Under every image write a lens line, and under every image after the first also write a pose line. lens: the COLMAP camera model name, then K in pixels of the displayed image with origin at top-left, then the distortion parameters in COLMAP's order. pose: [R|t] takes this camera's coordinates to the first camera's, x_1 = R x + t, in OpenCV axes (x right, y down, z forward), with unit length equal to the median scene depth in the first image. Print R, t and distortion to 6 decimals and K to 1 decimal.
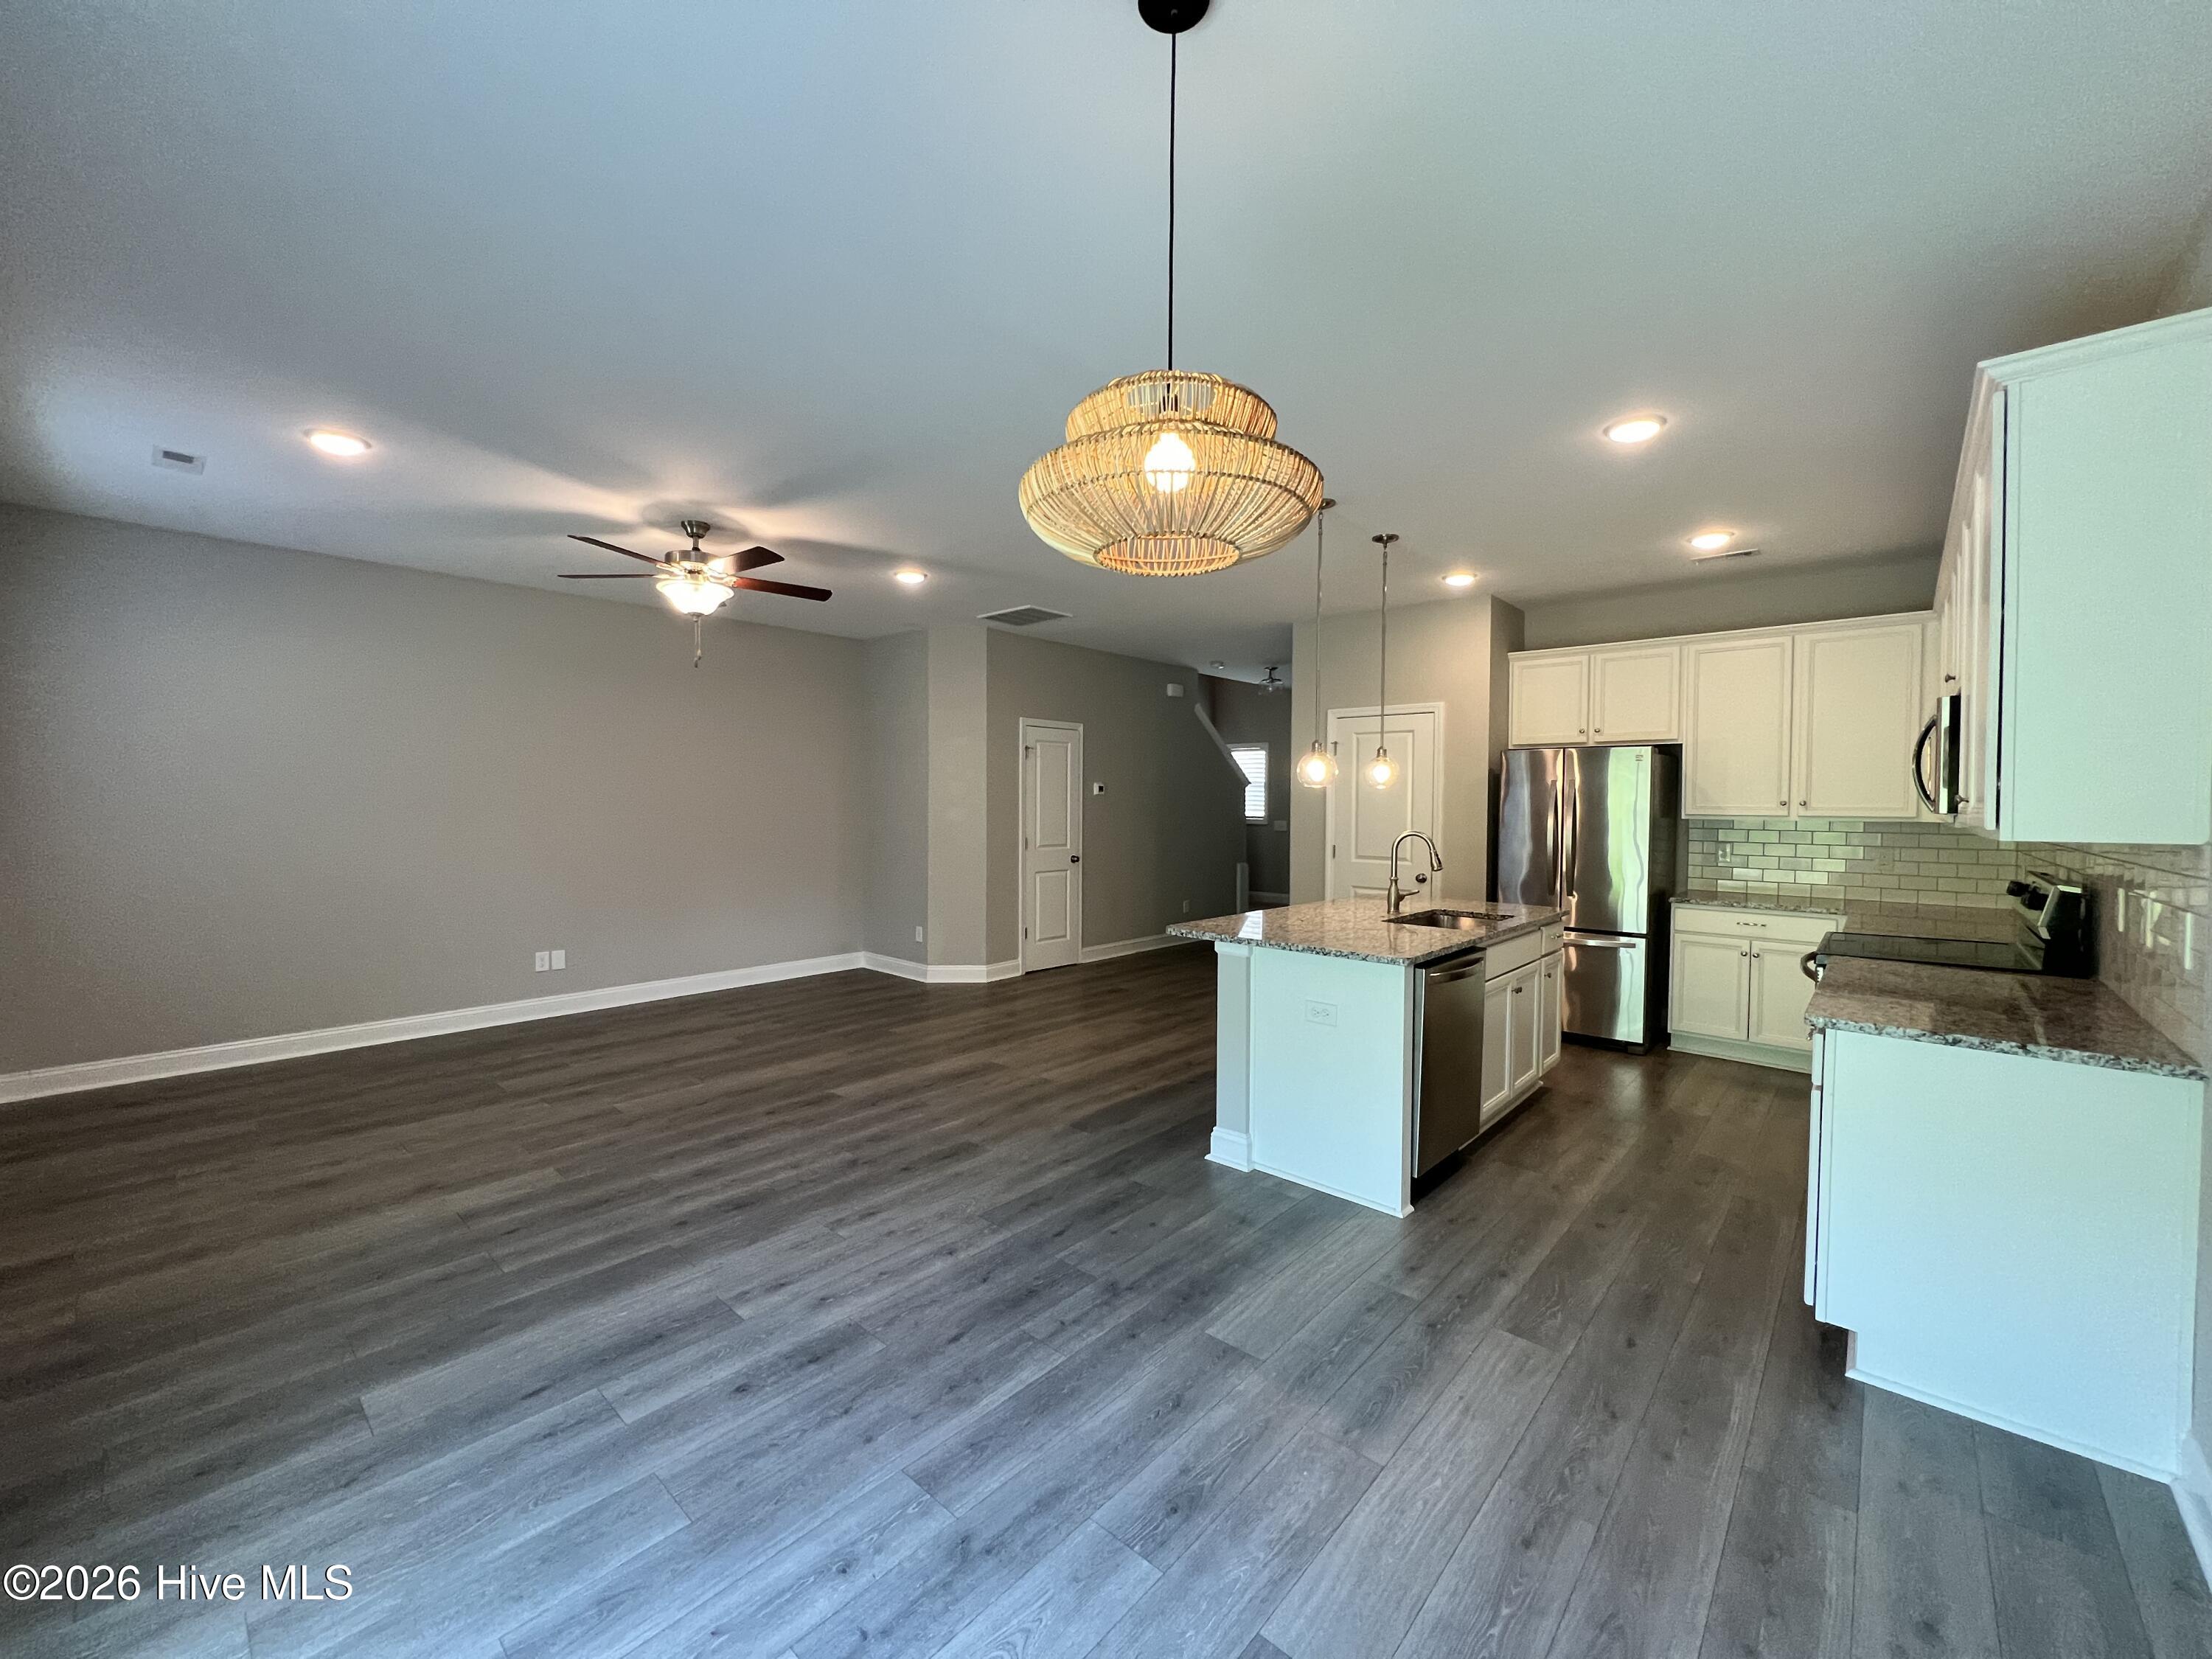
lens RADIAL K [[881.3, 0, 1097.2], [0, 881.3, 823.2], [0, 0, 1]] dist [-0.003017, 0.000438]
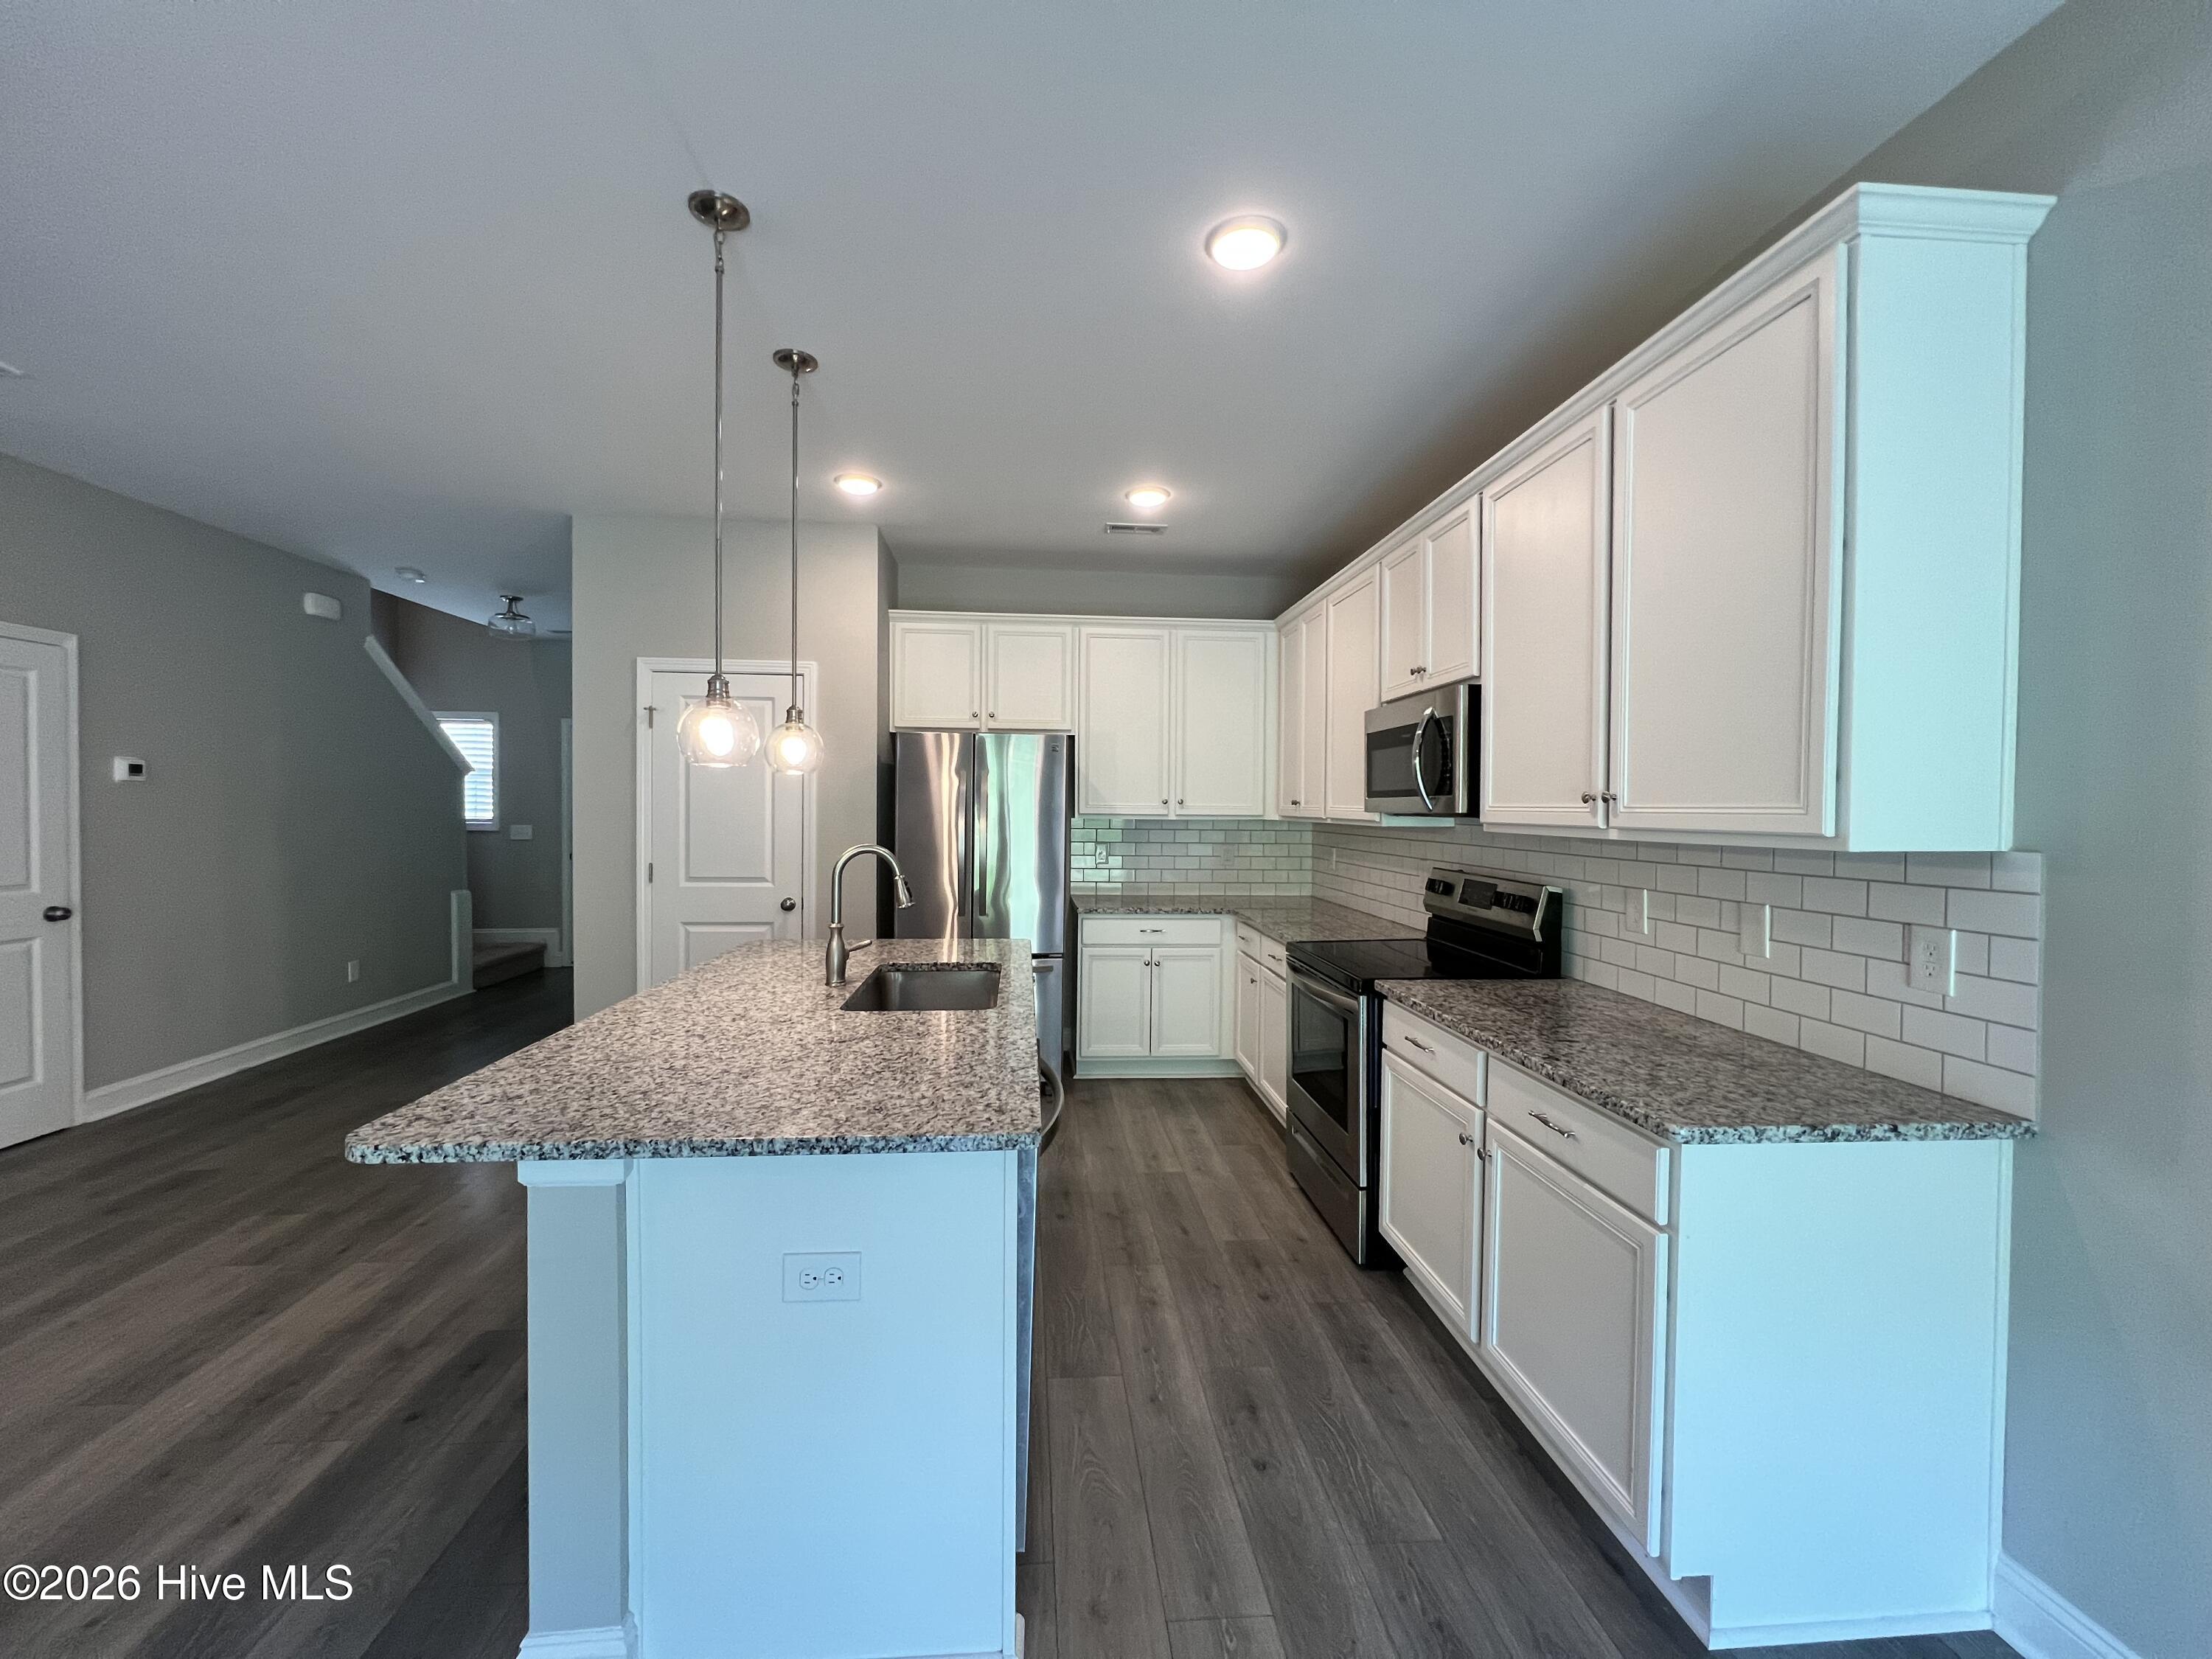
lens RADIAL K [[881.3, 0, 1096.9], [0, 881.3, 823.7], [0, 0, 1]] dist [-0.003017, 0.000438]
pose [[0.683742, -0.015148, 0.729567, 0.023396], [0.013118, 0.999878, 0.008466, -0.008399], [-0.729606, 0.003782, 0.683857, 0.440153]]
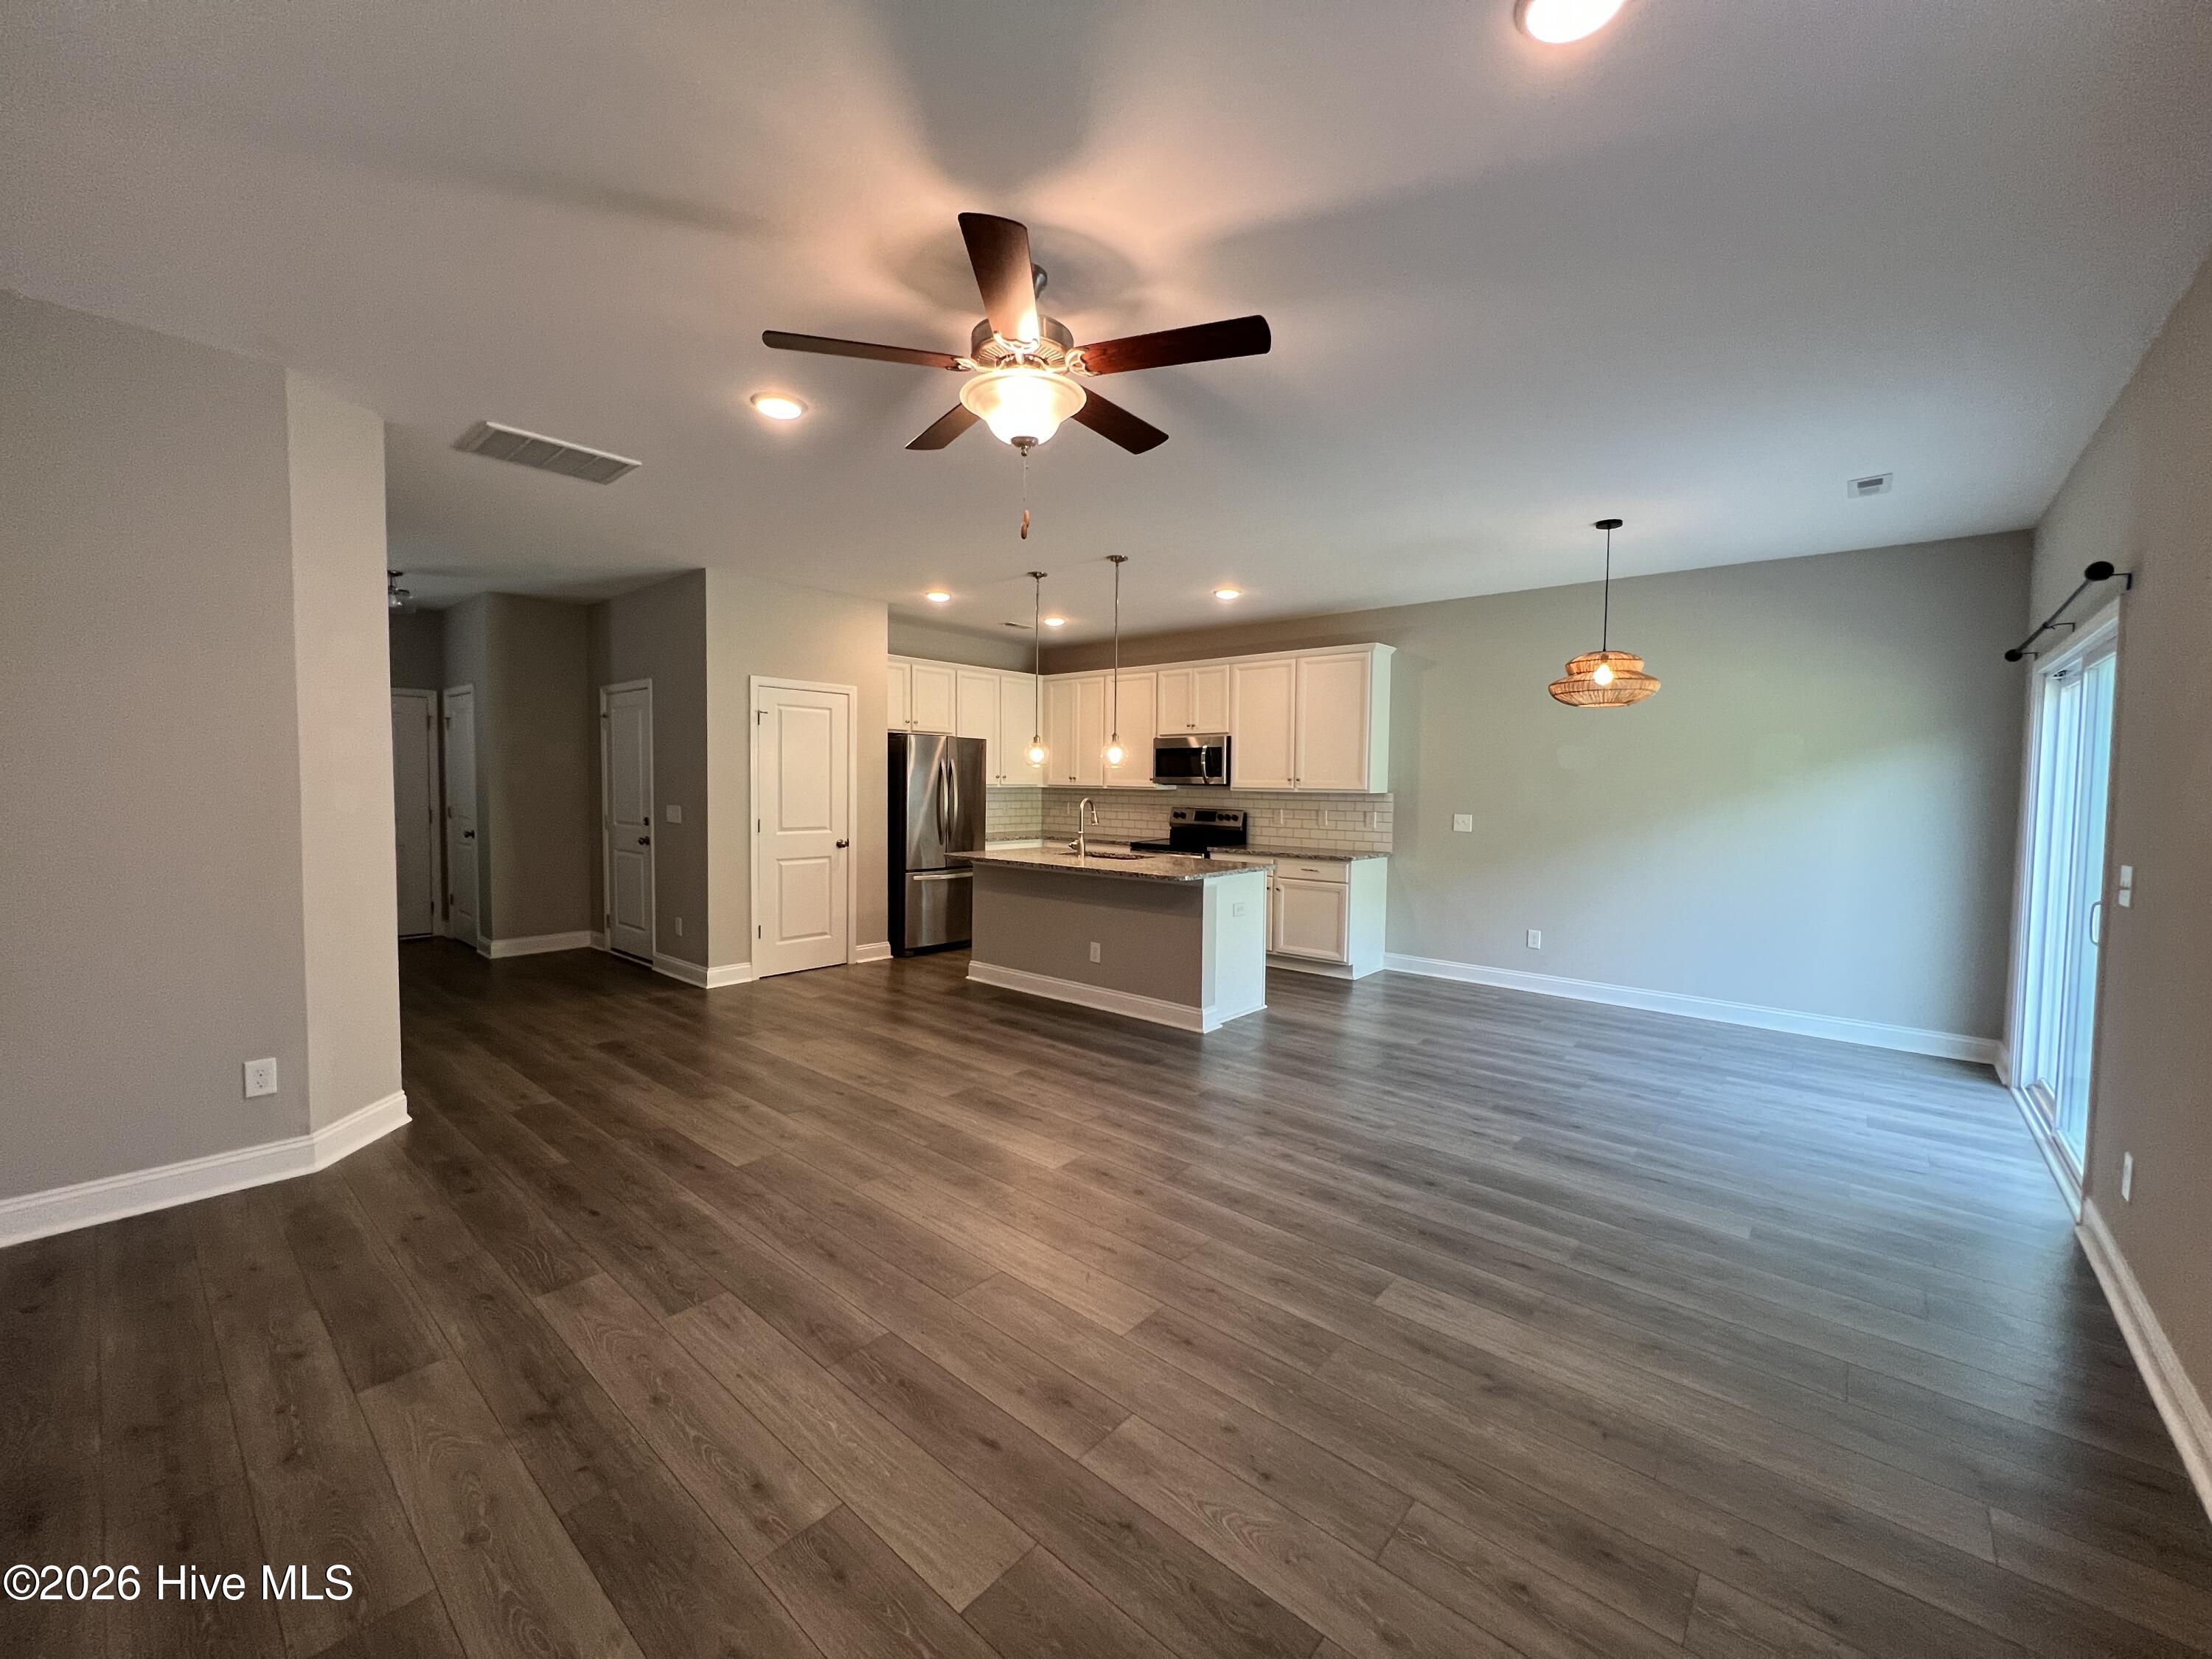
lens RADIAL K [[881.3, 0, 1088.1], [0, 881.3, 832.2], [0, 0, 1]] dist [-0.003017, 0.000438]
pose [[-0.008760, -0.067262, 0.997697, -1.000179], [0.011792, 0.997659, 0.067363, -0.030865], [-0.999892, 0.012355, -0.007947, 0.944531]]
